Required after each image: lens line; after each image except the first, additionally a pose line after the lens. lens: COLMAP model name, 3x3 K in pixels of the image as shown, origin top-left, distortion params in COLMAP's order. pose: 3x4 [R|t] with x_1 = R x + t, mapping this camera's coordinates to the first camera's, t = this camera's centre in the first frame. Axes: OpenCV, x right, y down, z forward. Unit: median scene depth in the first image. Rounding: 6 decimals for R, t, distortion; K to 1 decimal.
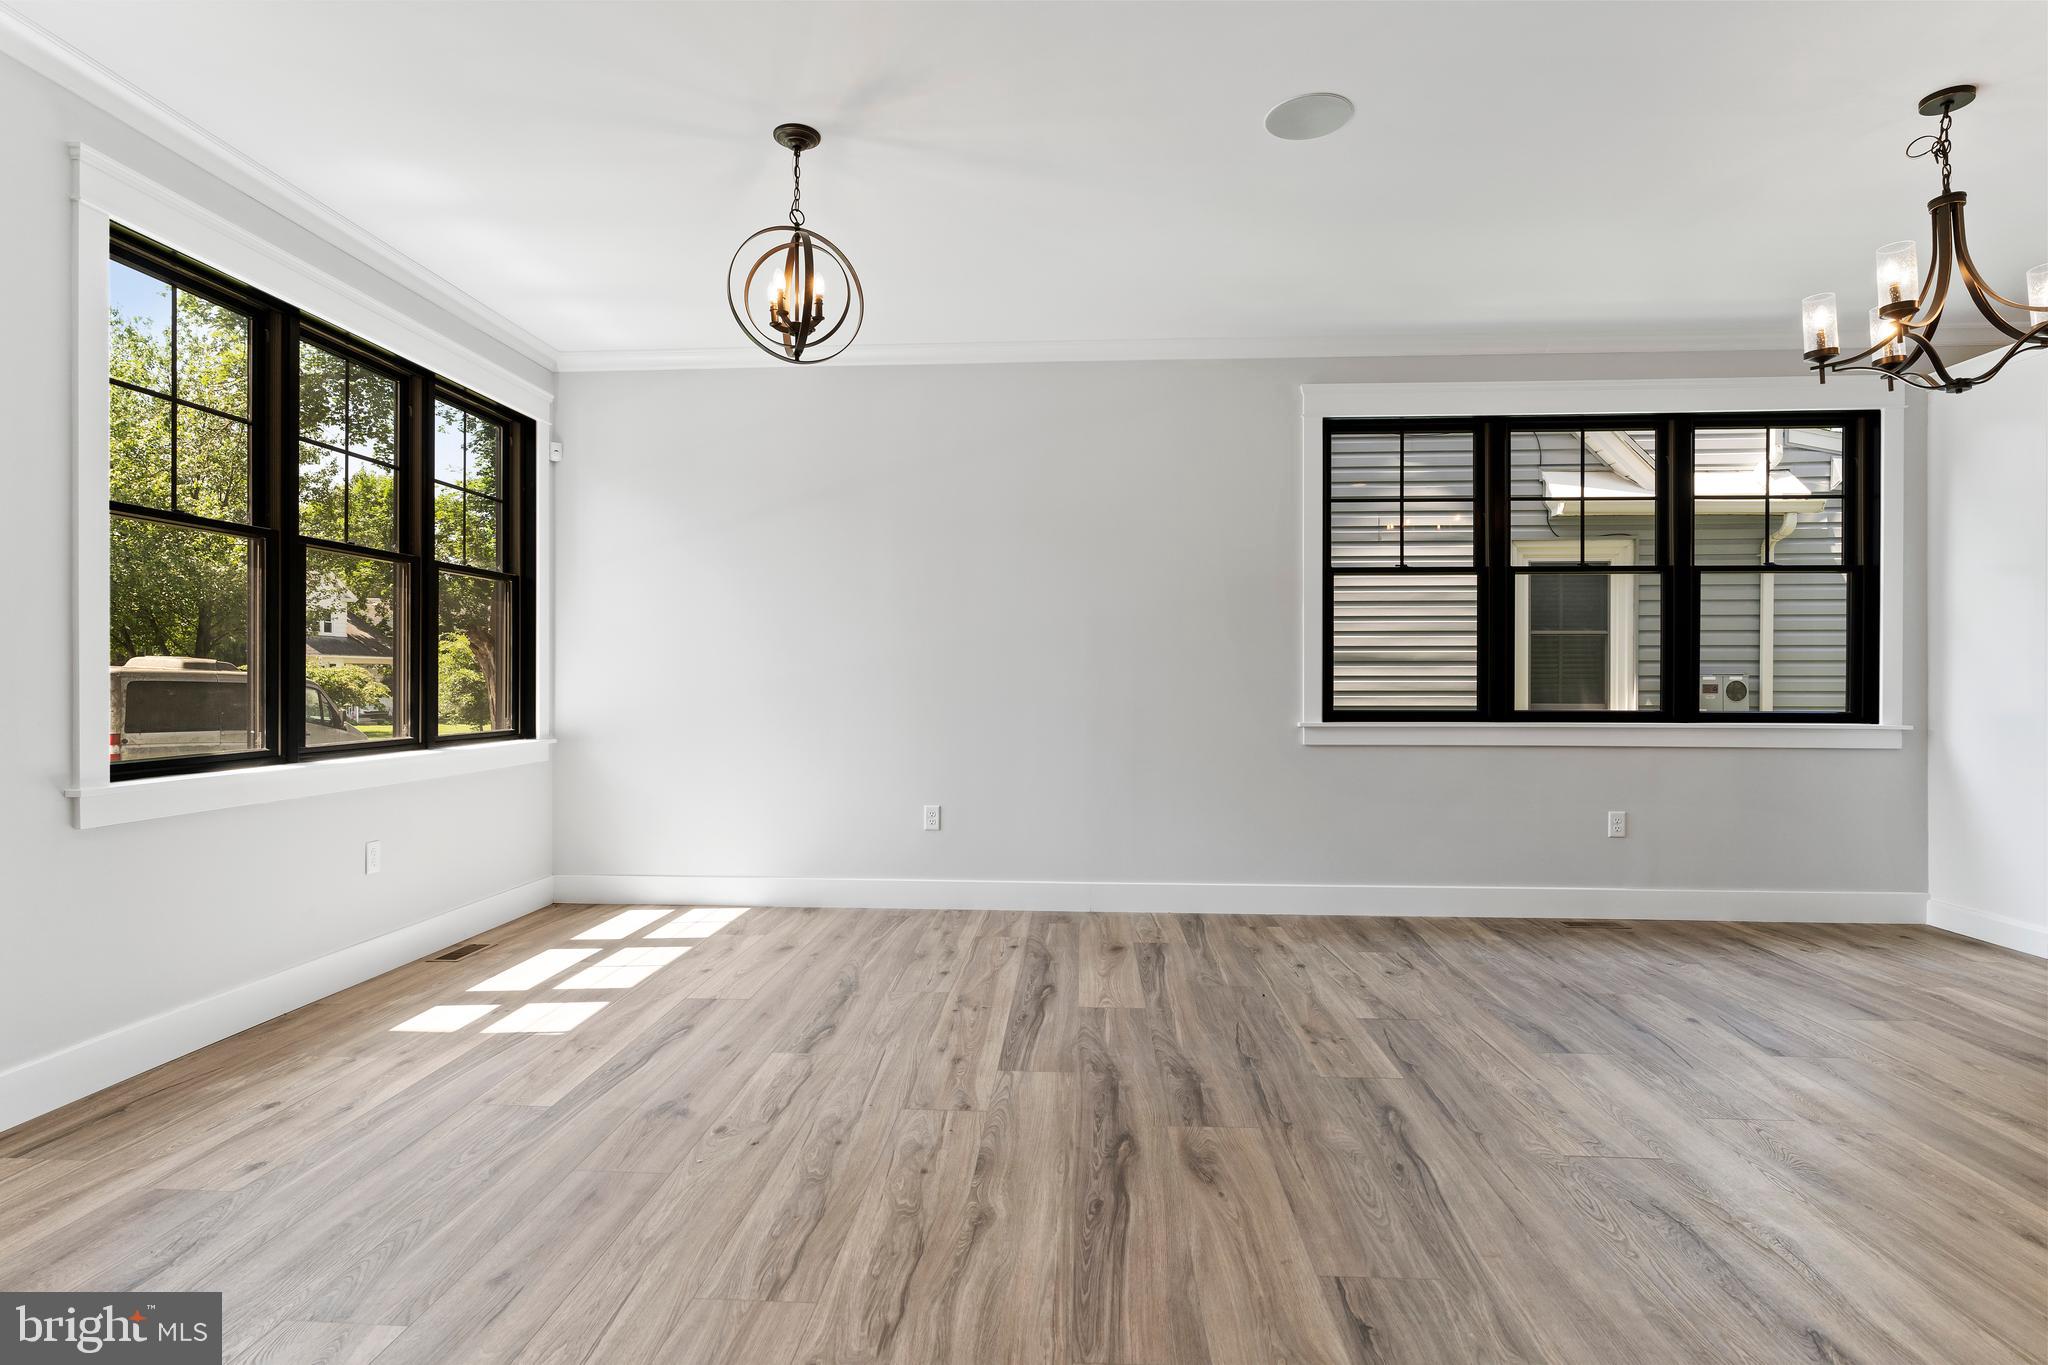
lens RADIAL K [[1047.2, 0, 999.9], [0, 1047.2, 674.0], [0, 0, 1]] dist [0.018306, 0.000557]
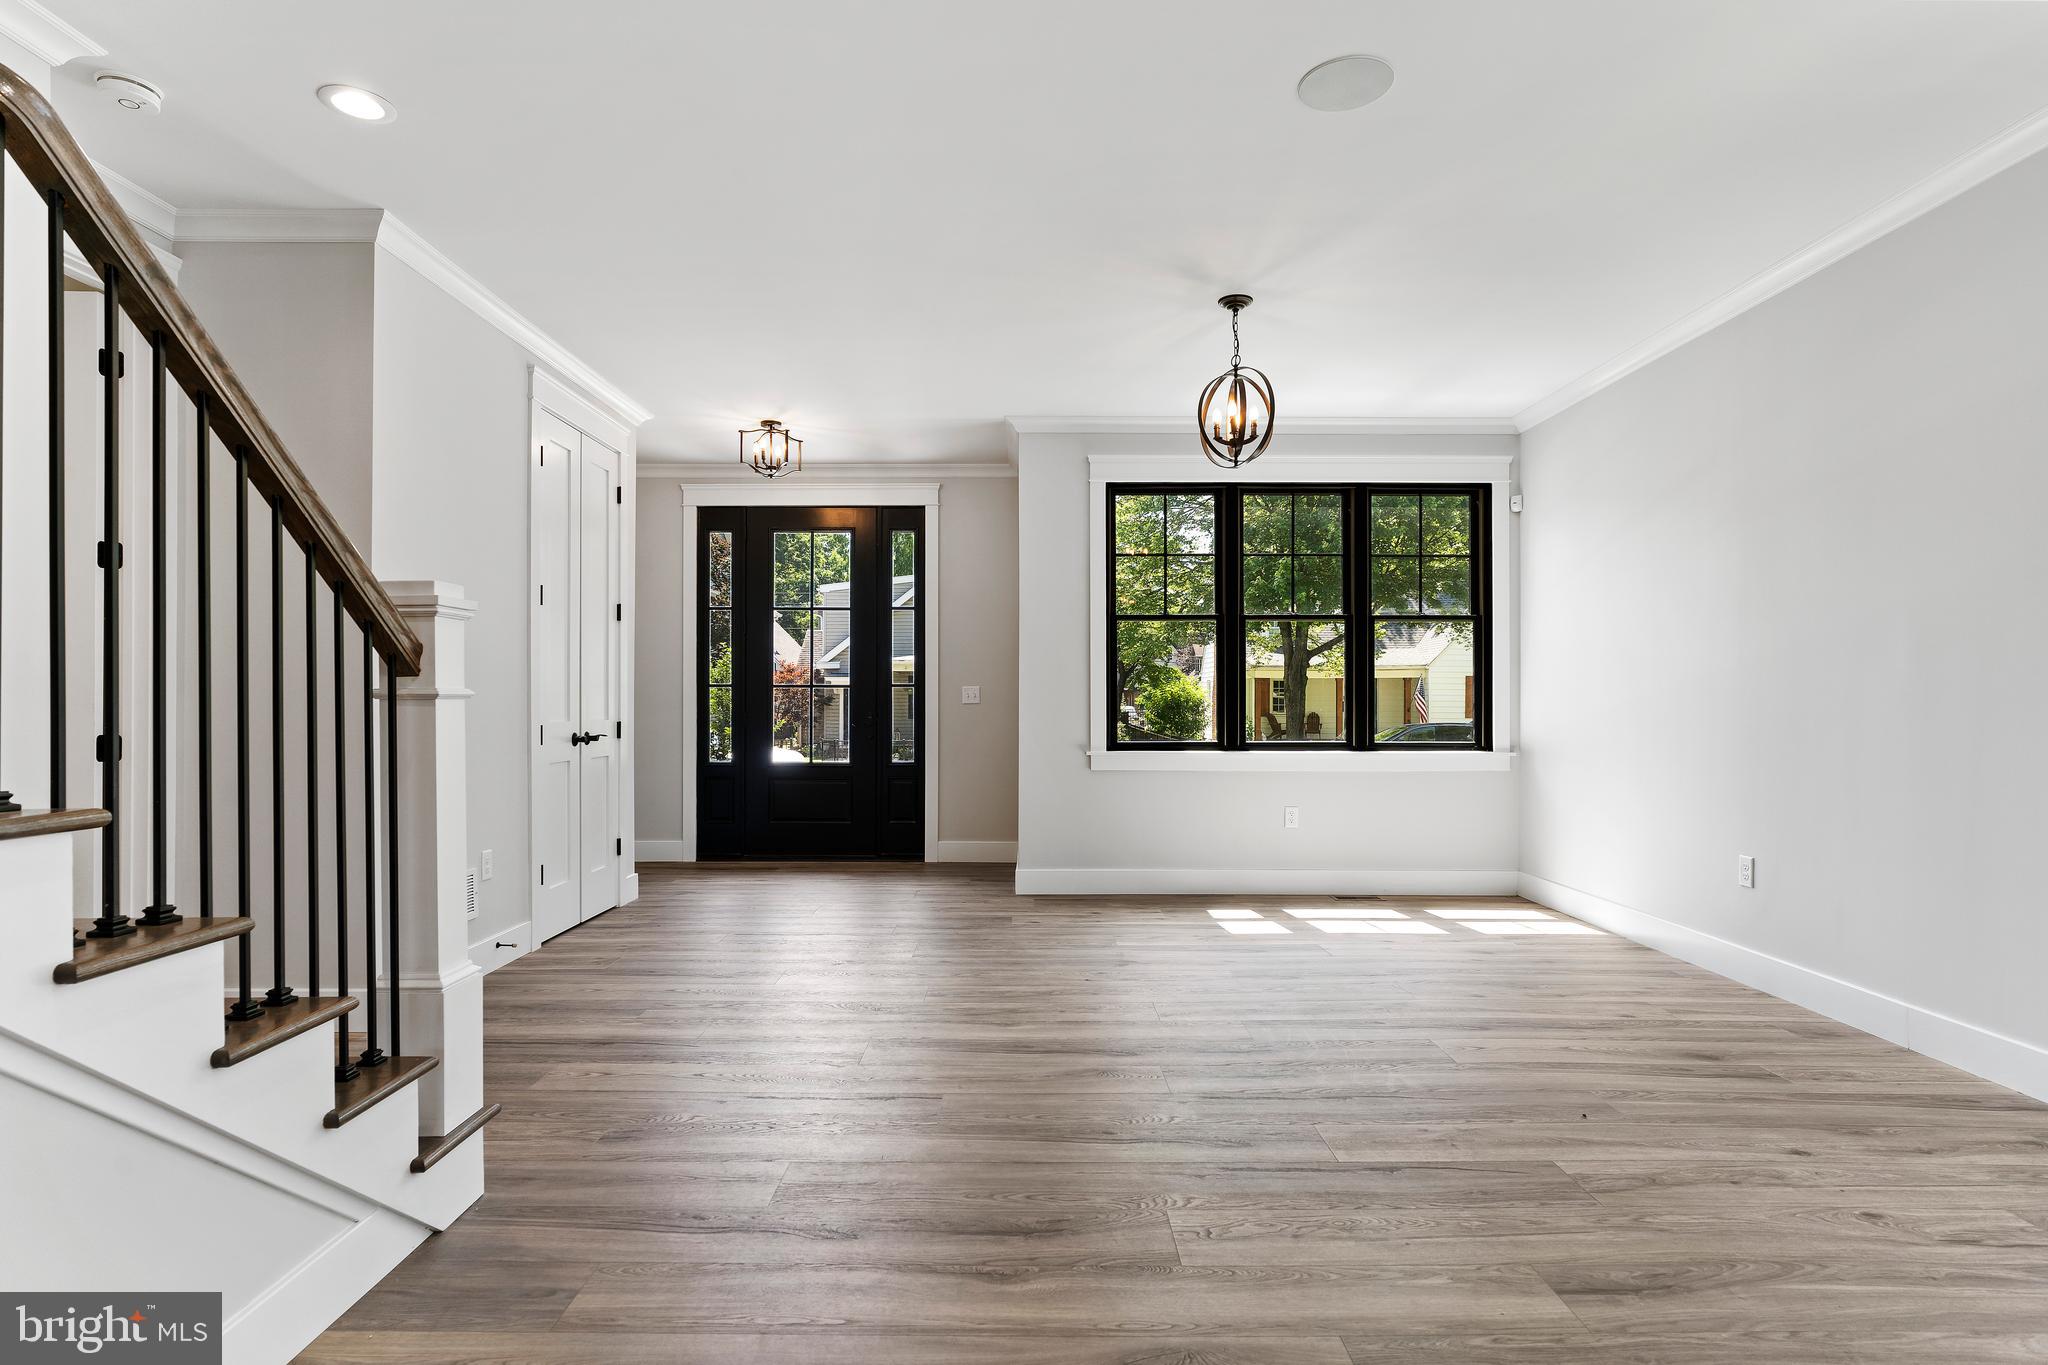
lens RADIAL K [[1029.4, 0, 1023.1], [0, 1029.4, 715.3], [0, 0, 1]] dist [-0.004879, -0.000802]
pose [[0.066520, 0.011365, -0.997720, 1.213578], [0.009845, 0.999879, 0.012046, 0.003253], [0.997737, -0.010624, 0.066400, 0.691929]]
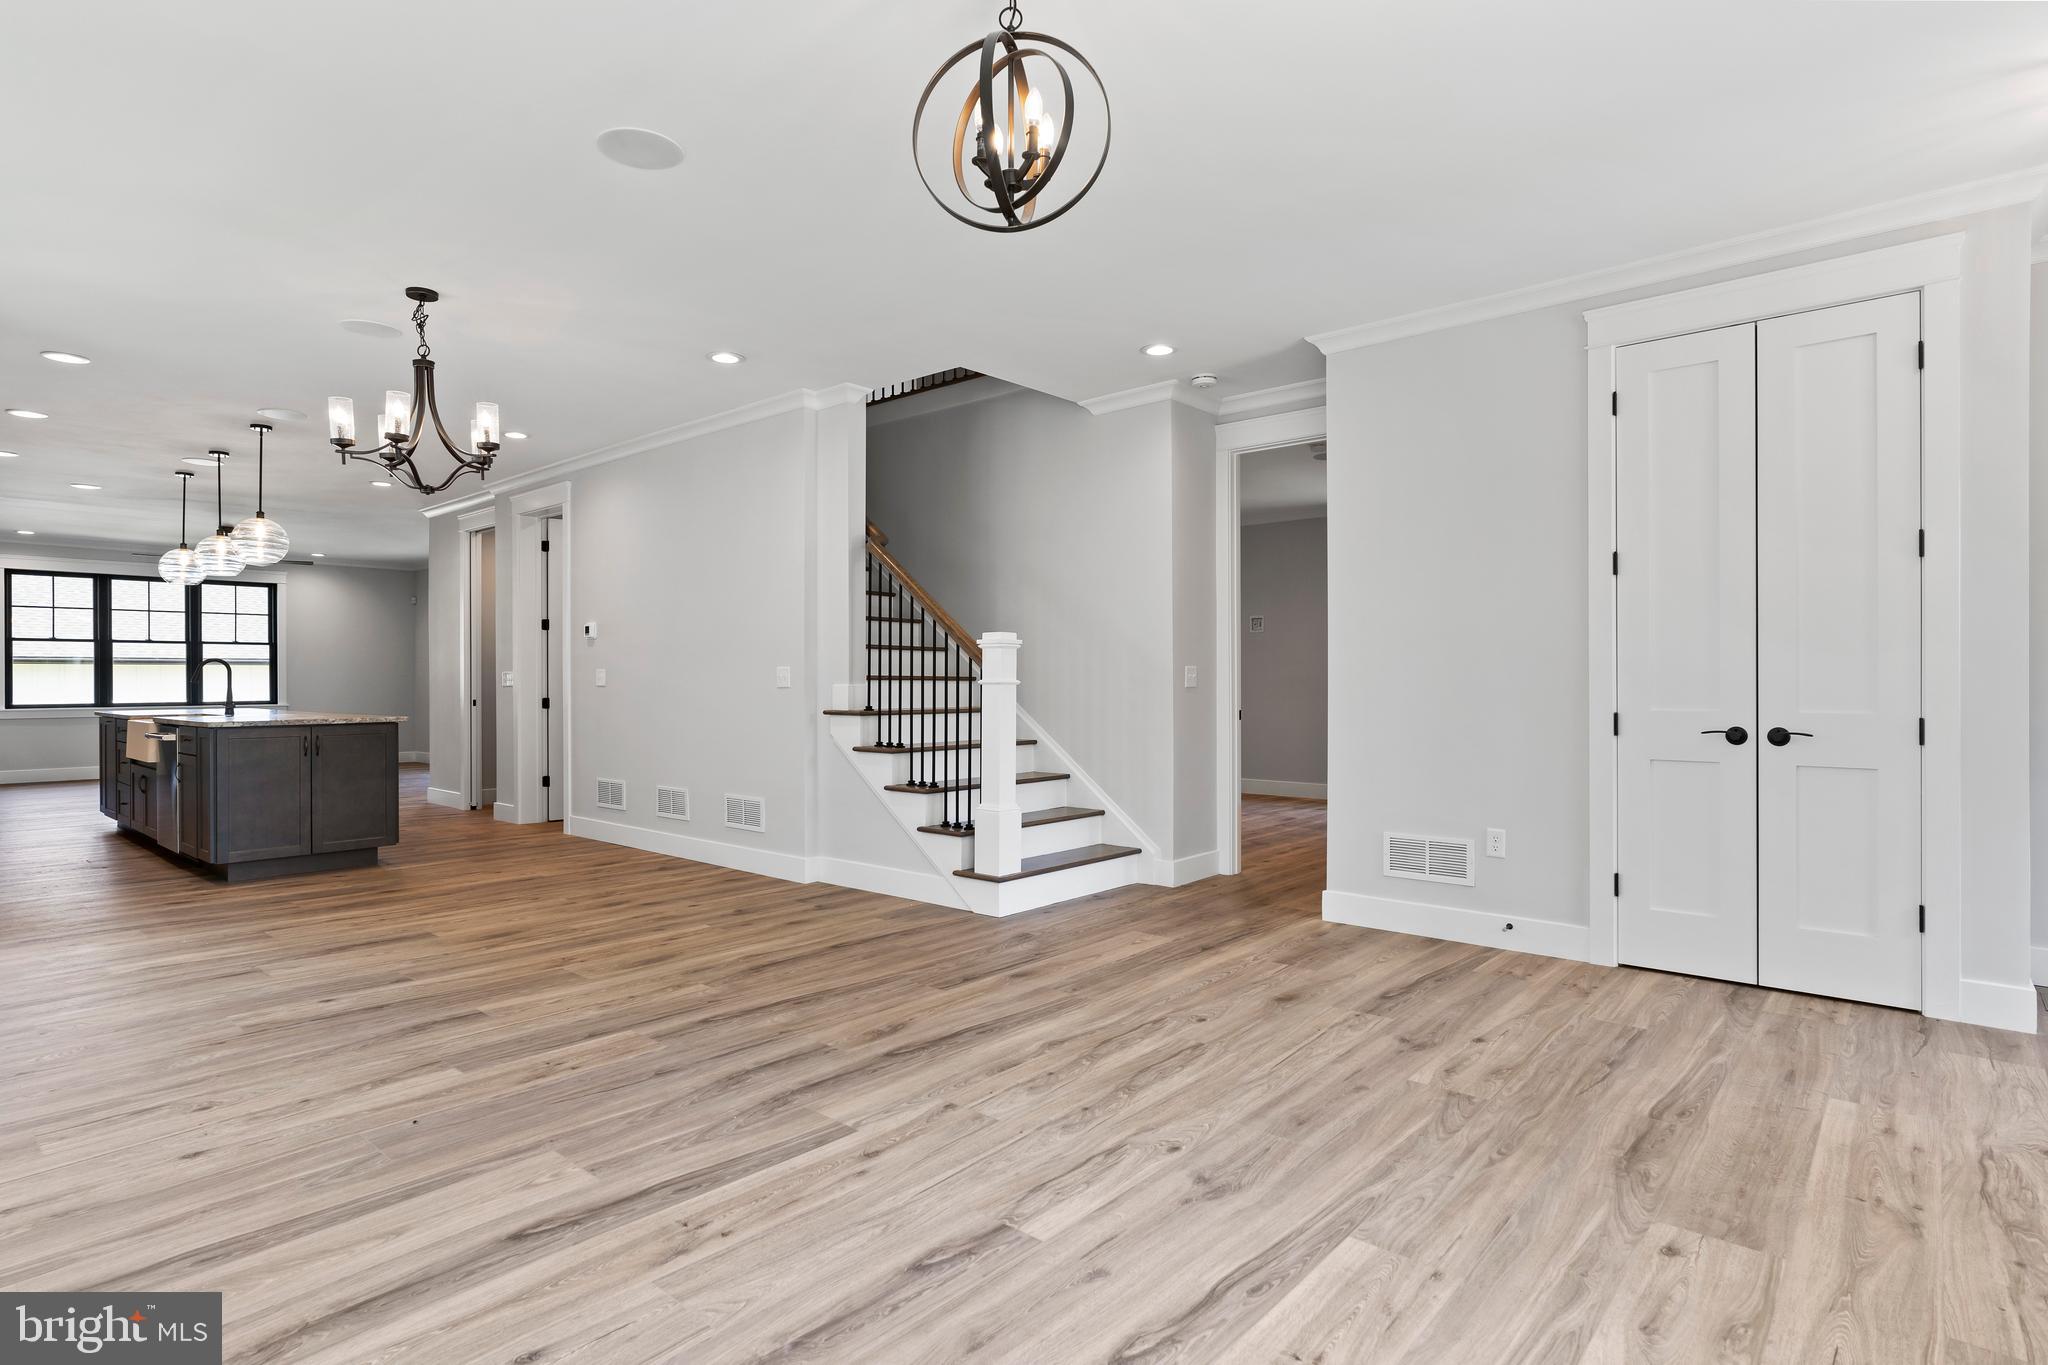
lens RADIAL K [[1040.9, 0, 1013.9], [0, 1040.9, 676.3], [0, 0, 1]] dist [-0.008356, 0.002343]
pose [[-0.799547, 0.005815, 0.600576, -0.656340], [-0.000947, 0.999940, -0.010943, 0.002980], [-0.600603, -0.009318, -0.799493, 1.678455]]
